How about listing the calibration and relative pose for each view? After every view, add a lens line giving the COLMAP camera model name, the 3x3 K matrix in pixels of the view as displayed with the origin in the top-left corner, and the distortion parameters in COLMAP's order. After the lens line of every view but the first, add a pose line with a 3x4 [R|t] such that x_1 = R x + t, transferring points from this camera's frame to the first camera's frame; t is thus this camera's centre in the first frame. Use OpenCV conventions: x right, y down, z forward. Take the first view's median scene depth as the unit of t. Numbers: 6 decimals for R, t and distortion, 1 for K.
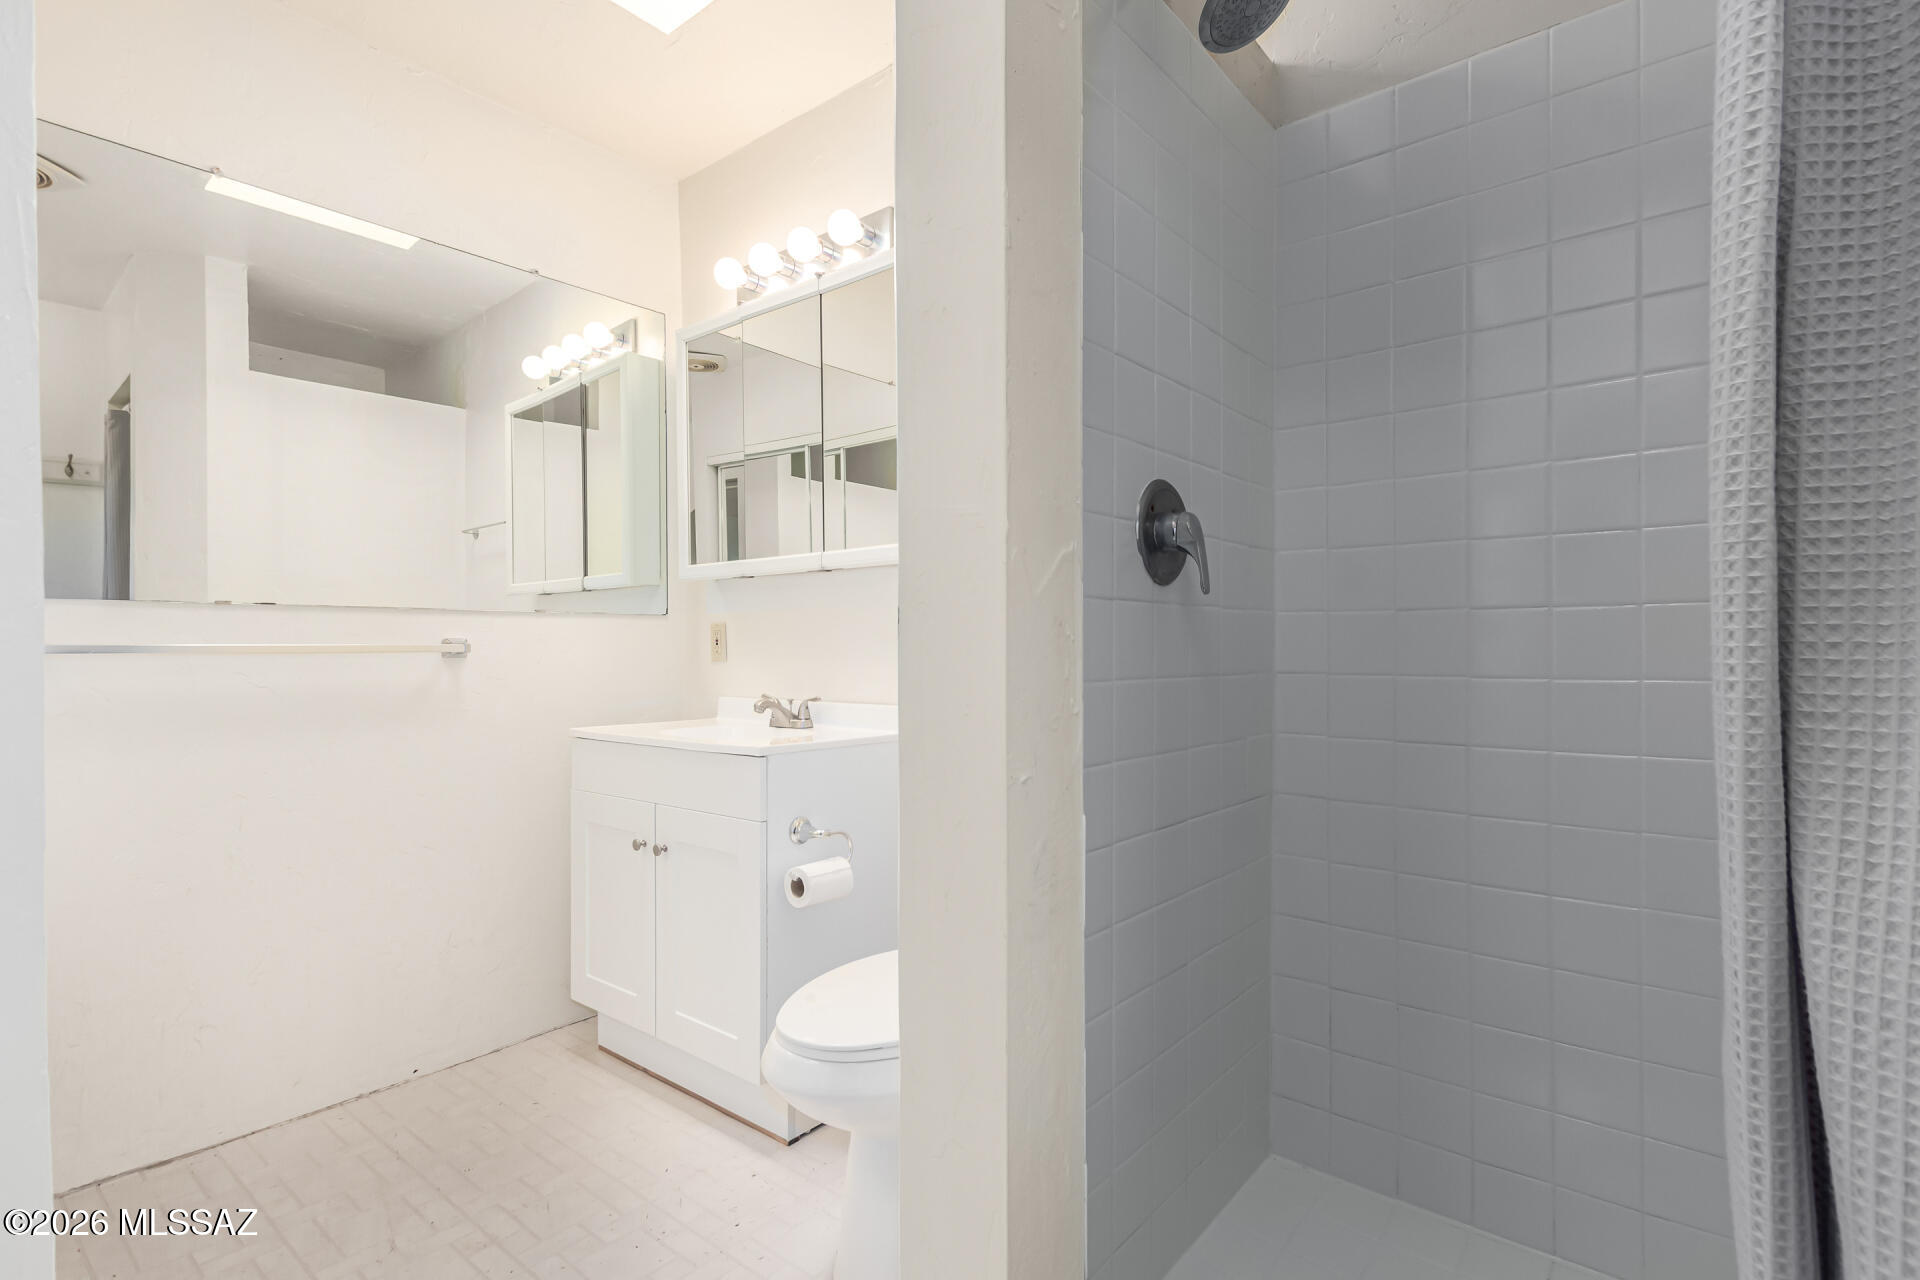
lens RADIAL K [[934.6, 0, 977.9], [0, 934.6, 650.7], [0, 0, 1]] dist [0.010954, -0.003259]
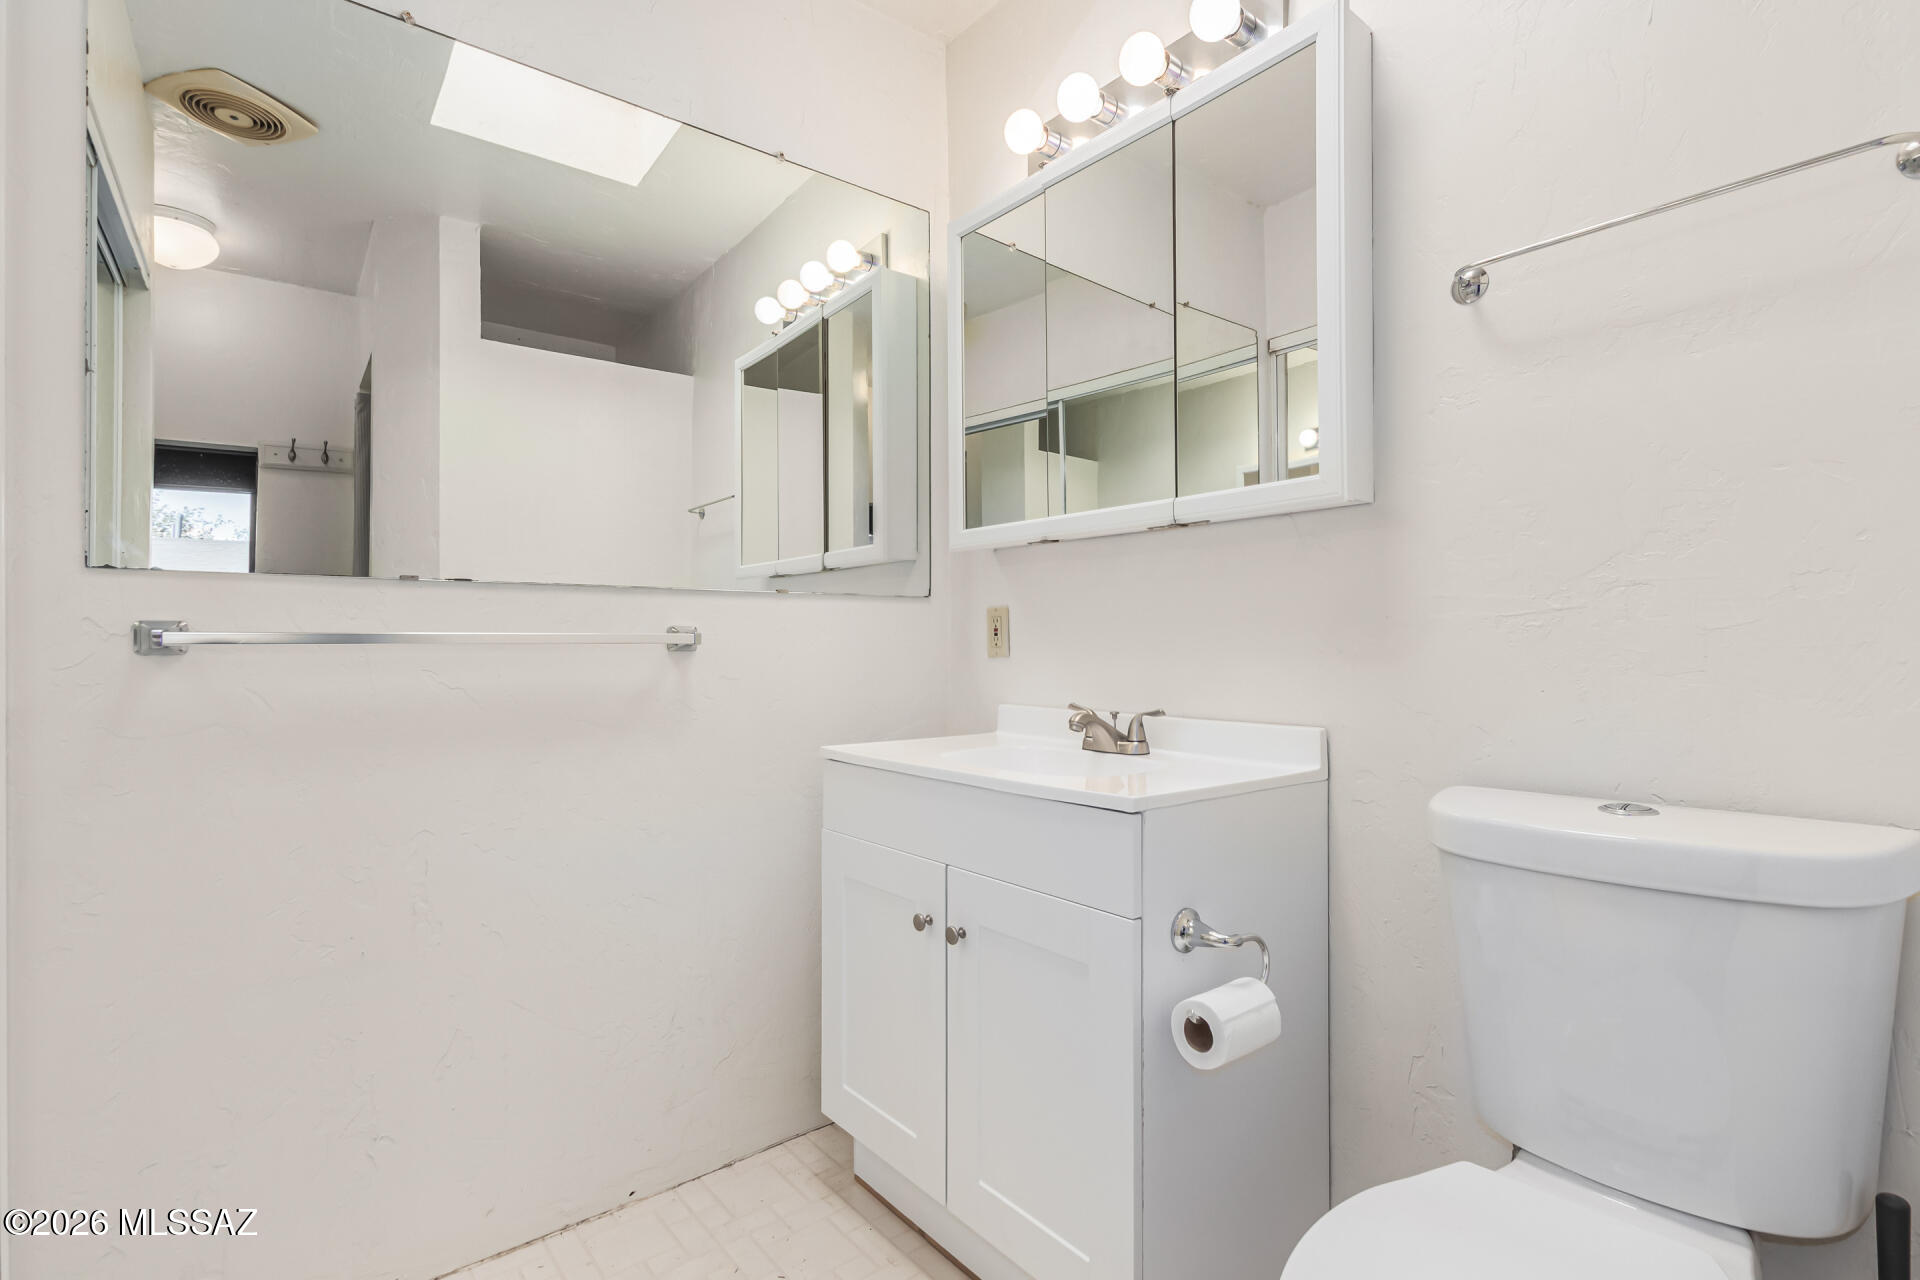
lens RADIAL K [[934.6, 0, 951.9], [0, 934.6, 633.0], [0, 0, 1]] dist [0.010954, -0.003259]
pose [[0.975220, 0.000505, -0.221239, -0.147458], [-0.003457, 0.999910, -0.012956, 0.001750], [0.221212, 0.013400, 0.975134, 0.256767]]
